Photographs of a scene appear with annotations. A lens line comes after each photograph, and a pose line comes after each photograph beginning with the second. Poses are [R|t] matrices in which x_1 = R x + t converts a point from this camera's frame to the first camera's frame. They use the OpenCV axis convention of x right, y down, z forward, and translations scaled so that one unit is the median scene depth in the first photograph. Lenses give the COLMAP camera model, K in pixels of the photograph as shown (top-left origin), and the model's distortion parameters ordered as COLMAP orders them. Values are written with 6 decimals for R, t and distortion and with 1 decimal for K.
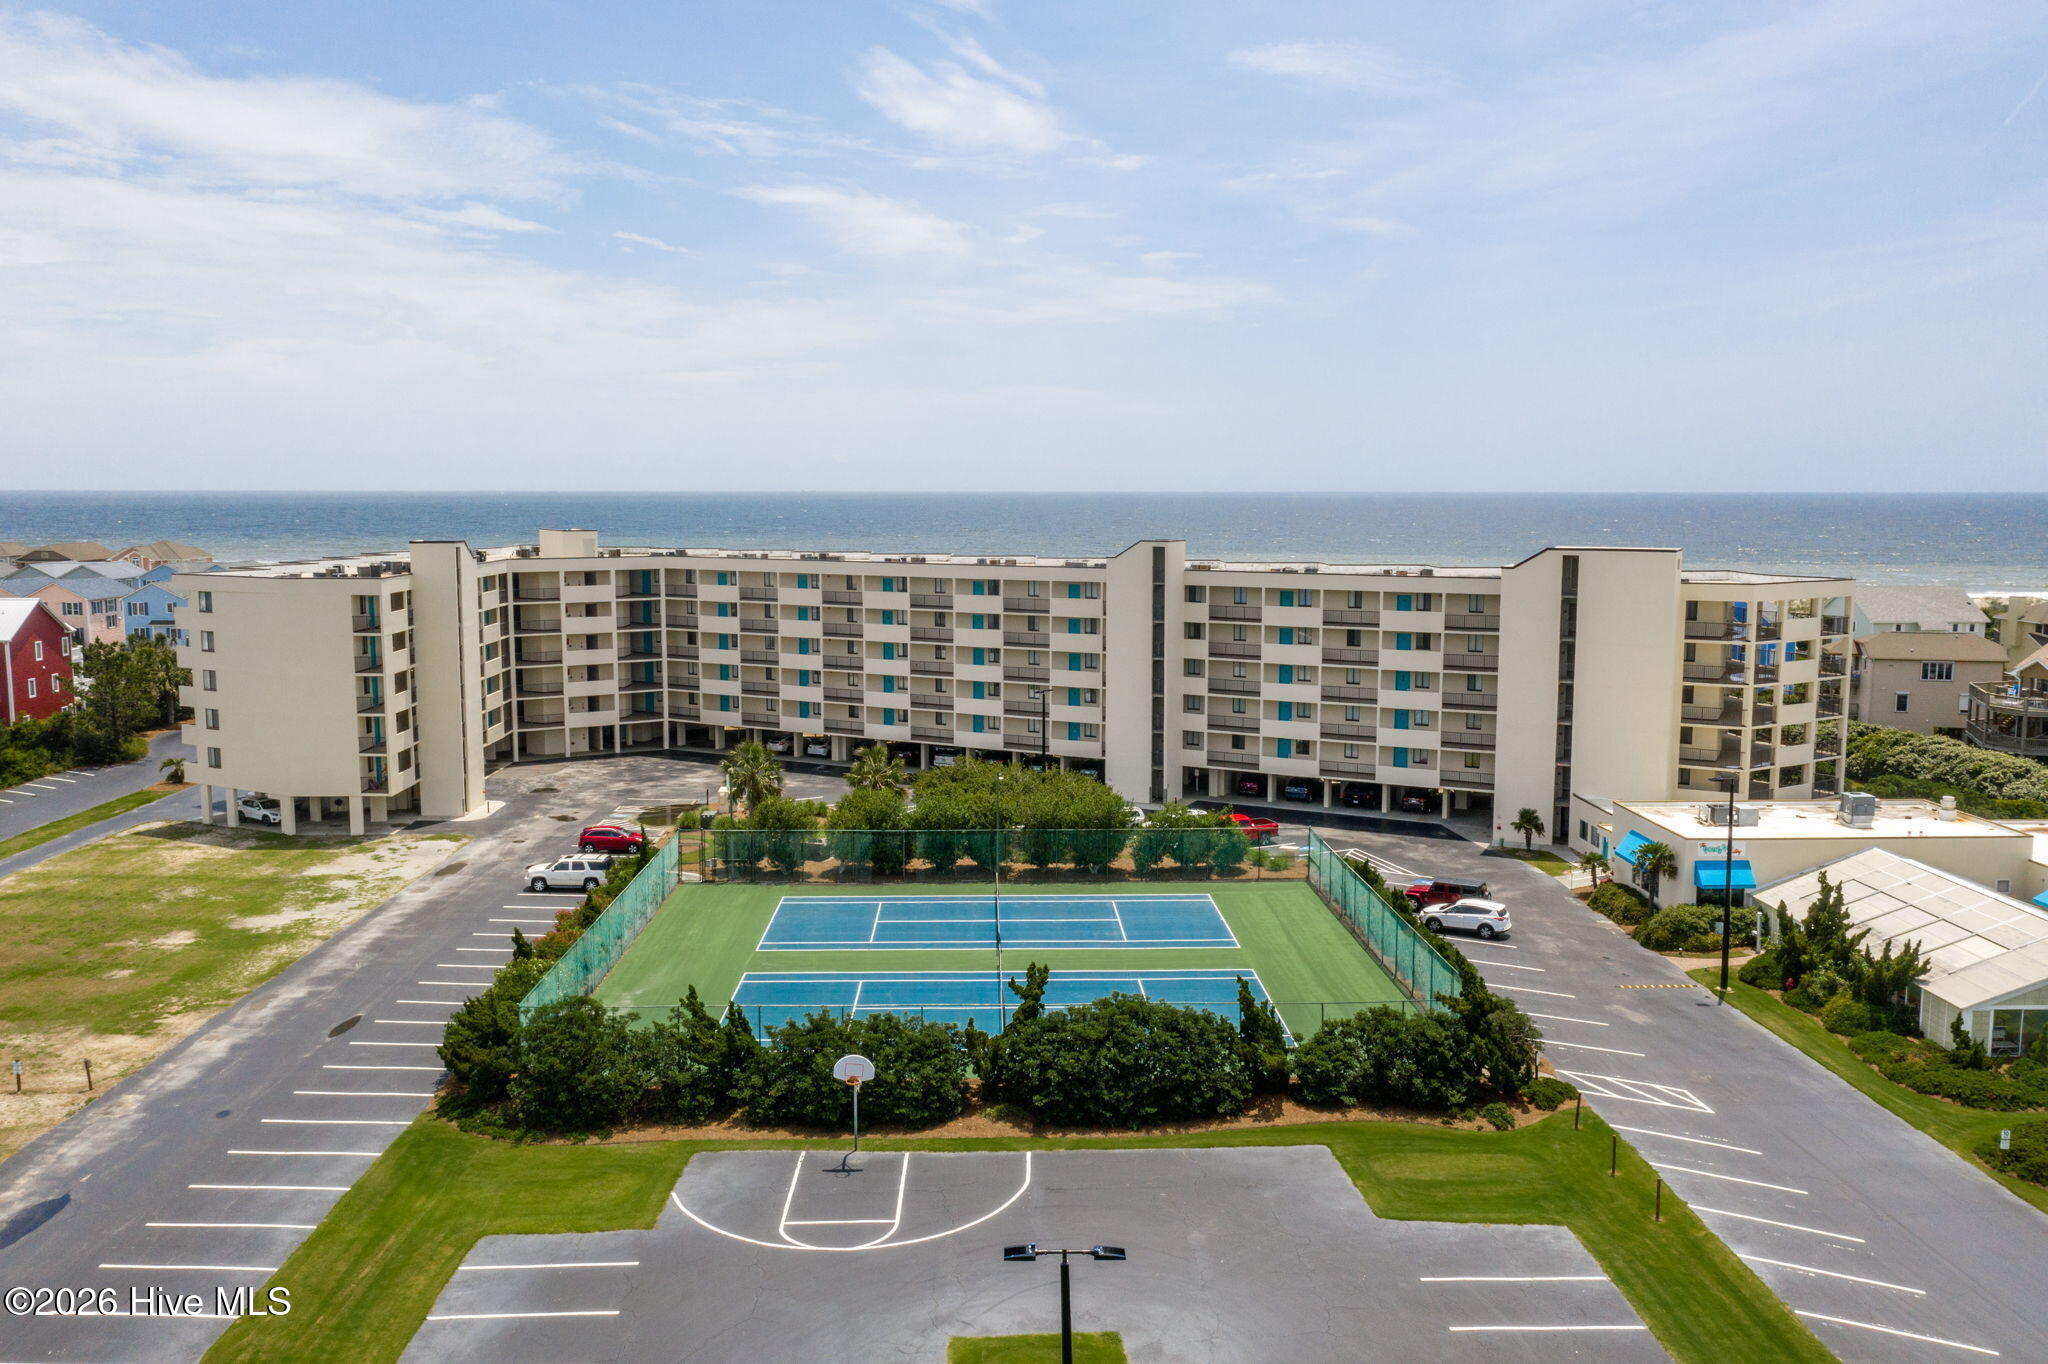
lens RADIAL K [[1627.7, 0, 1024.6], [0, 1627.7, 694.5], [0, 0, 1]] dist [-0.013419, 0.003125]
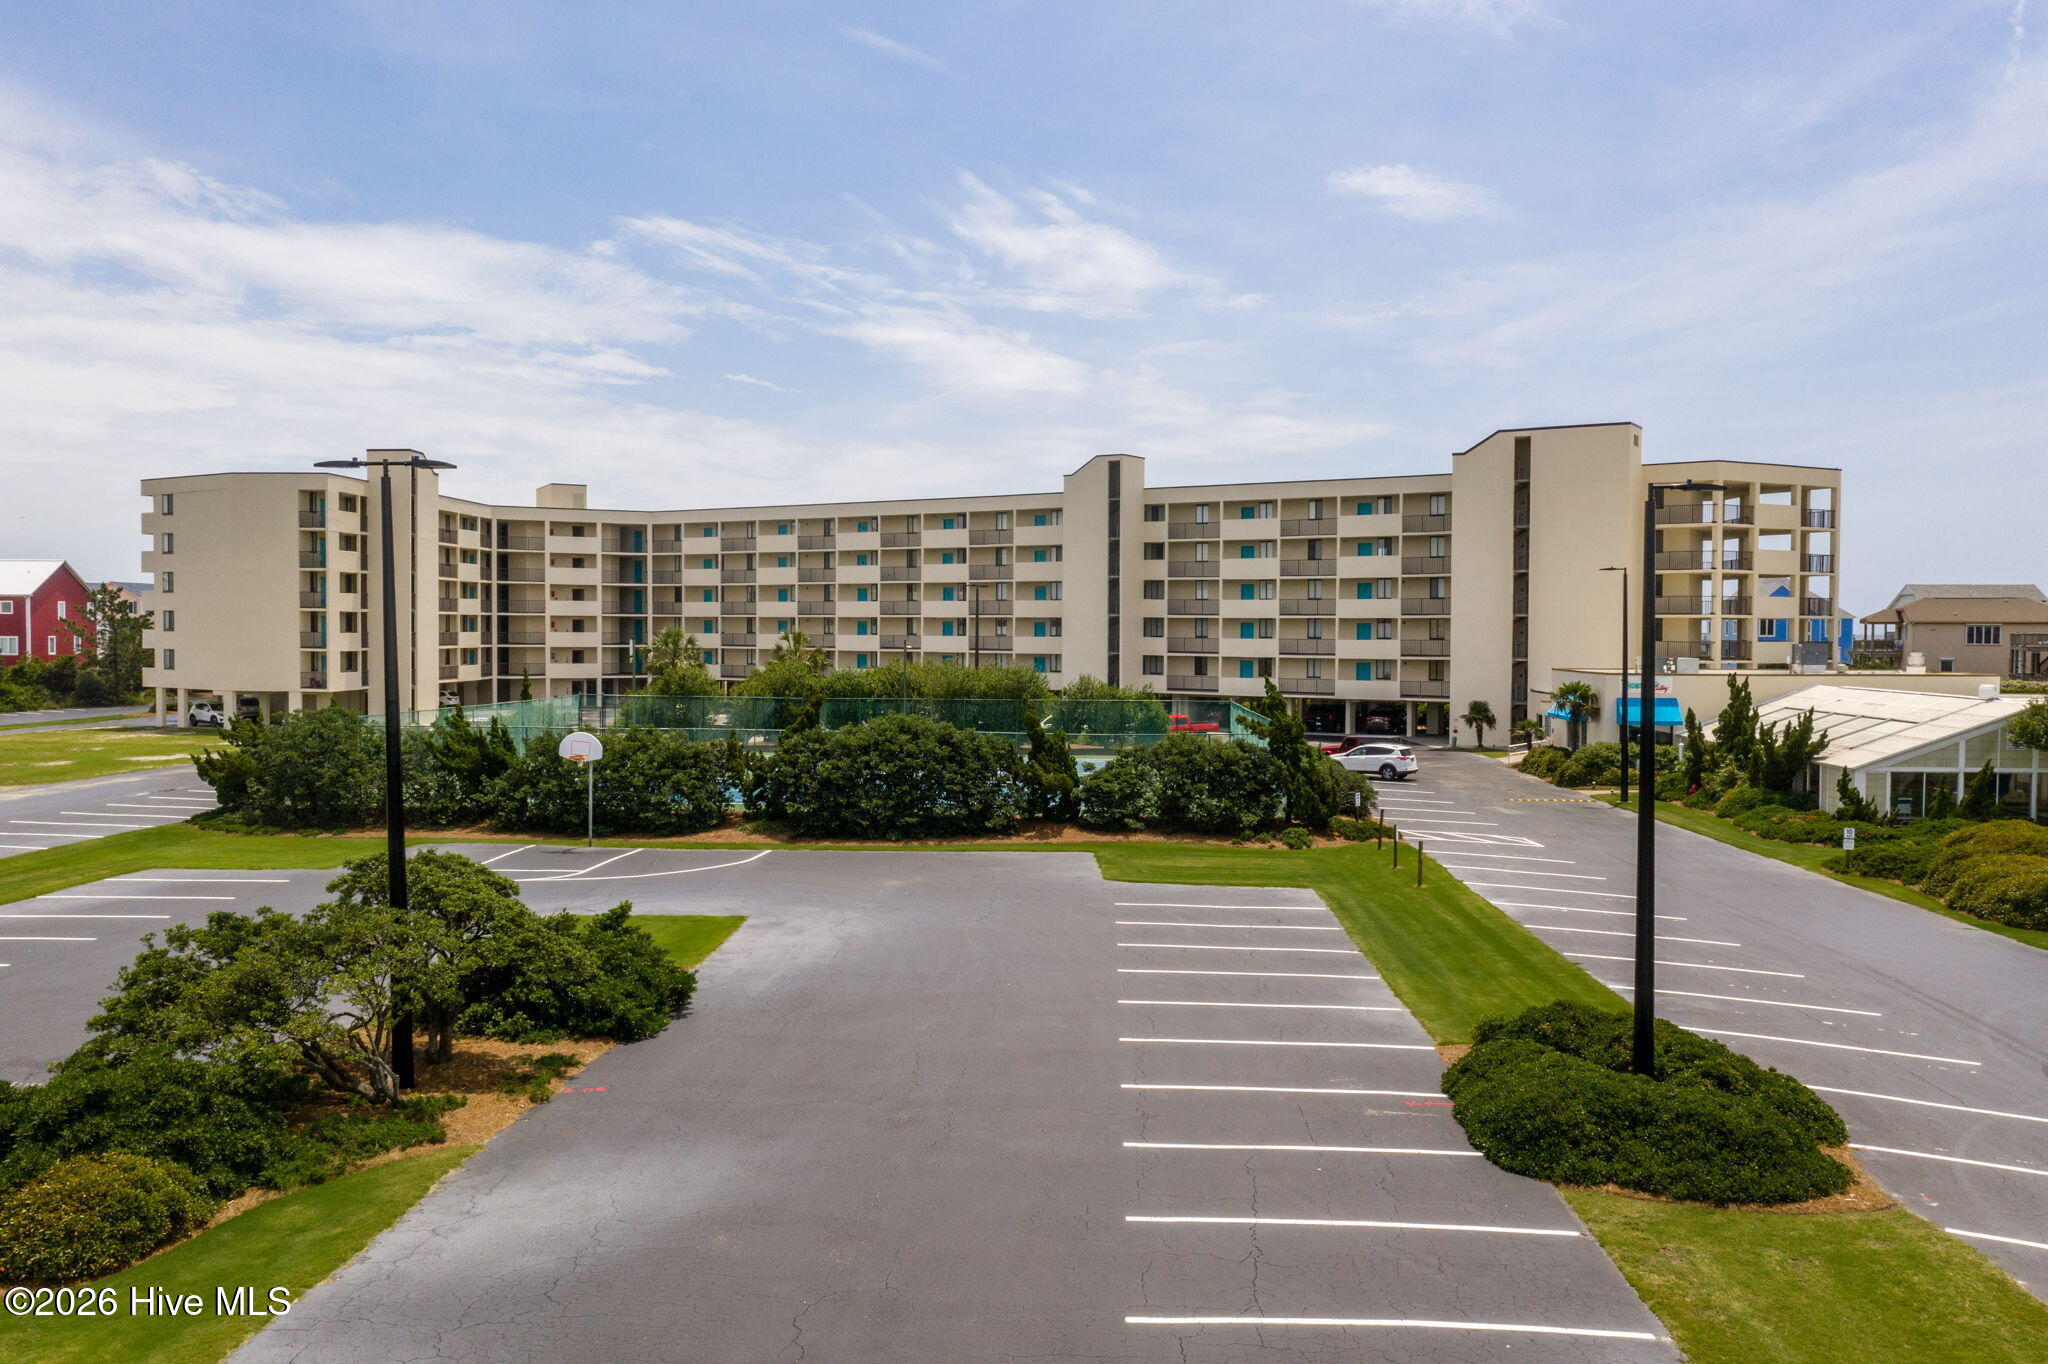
lens RADIAL K [[1627.7, 0, 1062.7], [0, 1627.7, 720.6], [0, 0, 1]] dist [-0.013419, 0.003125]
pose [[0.996754, 0.007760, -0.080127, 0.137768], [-0.015329, 0.995427, -0.094287, 0.165495], [0.079029, 0.095209, 0.992315, 0.046730]]
